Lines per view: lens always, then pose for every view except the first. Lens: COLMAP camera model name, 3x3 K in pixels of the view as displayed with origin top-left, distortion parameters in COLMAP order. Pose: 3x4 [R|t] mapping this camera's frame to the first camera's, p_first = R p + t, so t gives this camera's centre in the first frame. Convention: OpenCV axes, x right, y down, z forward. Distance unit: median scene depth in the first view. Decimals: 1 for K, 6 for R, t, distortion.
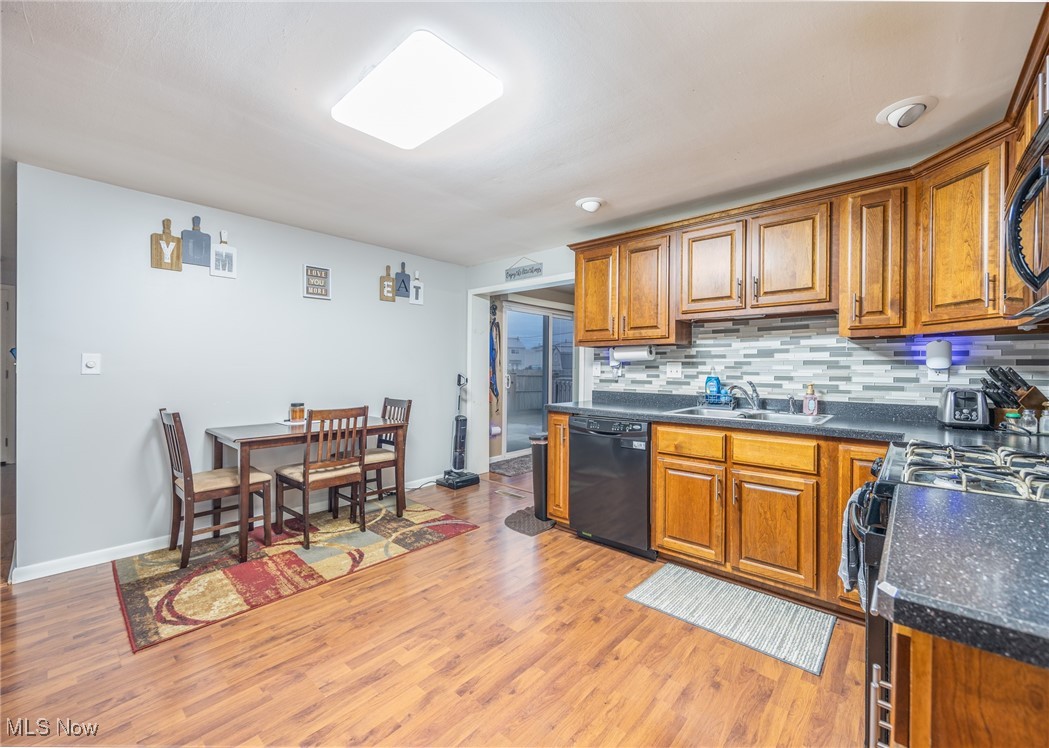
lens RADIAL K [[424.0, 0, 557.5], [0, 424.0, 371.6], [0, 0, 1]] dist [-0.004336, 0.000033]
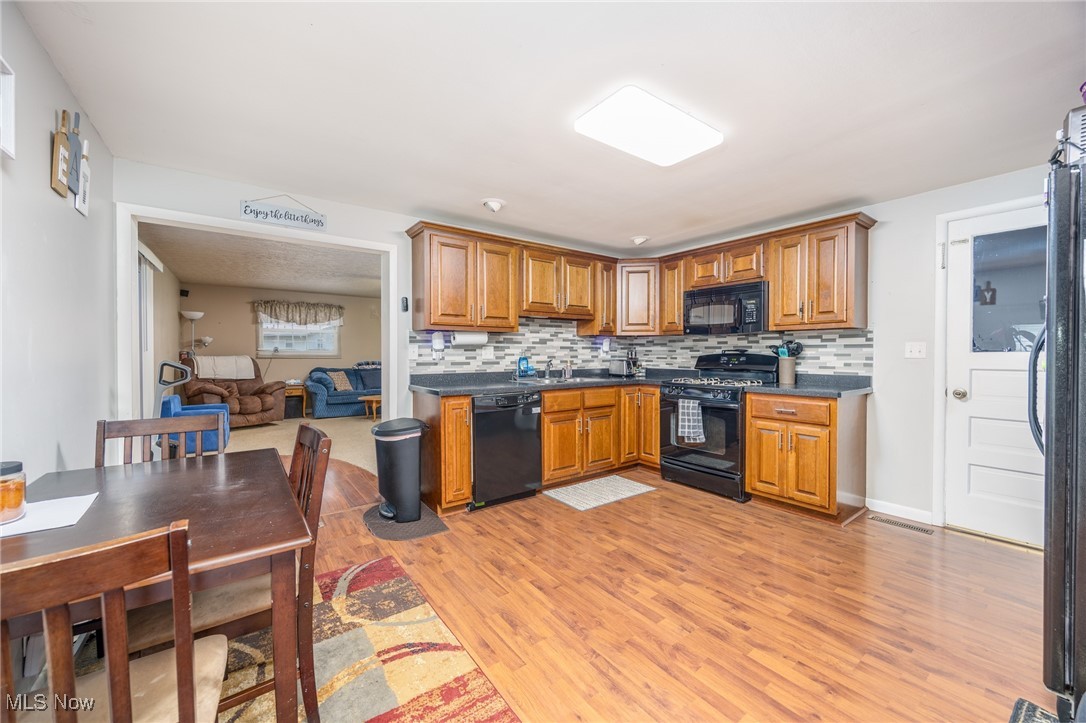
lens RADIAL K [[416.8, 0, 541.4], [0, 416.8, 358.8], [0, 0, 1]] dist [-0.005207, 0.000153]
pose [[0.244242, -0.021550, 0.969475, -1.047520], [0.008082, 0.999764, 0.020187, -0.010755], [-0.969681, 0.002904, 0.244359, 0.670830]]
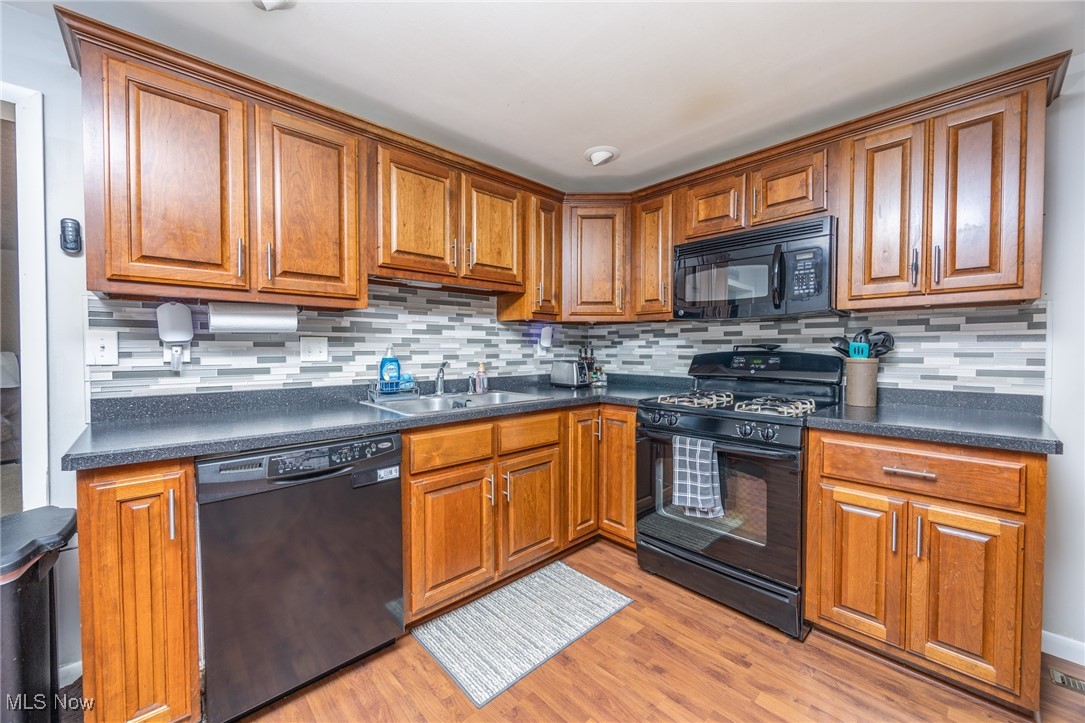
lens RADIAL K [[416.4, 0, 543.3], [0, 416.4, 361.0], [0, 0, 1]] dist [-0.005207, 0.000153]
pose [[0.124441, -0.035398, 0.991595, -0.364781], [0.005555, 0.999373, 0.034979, -0.007237], [-0.992211, 0.001156, 0.124559, 0.705805]]
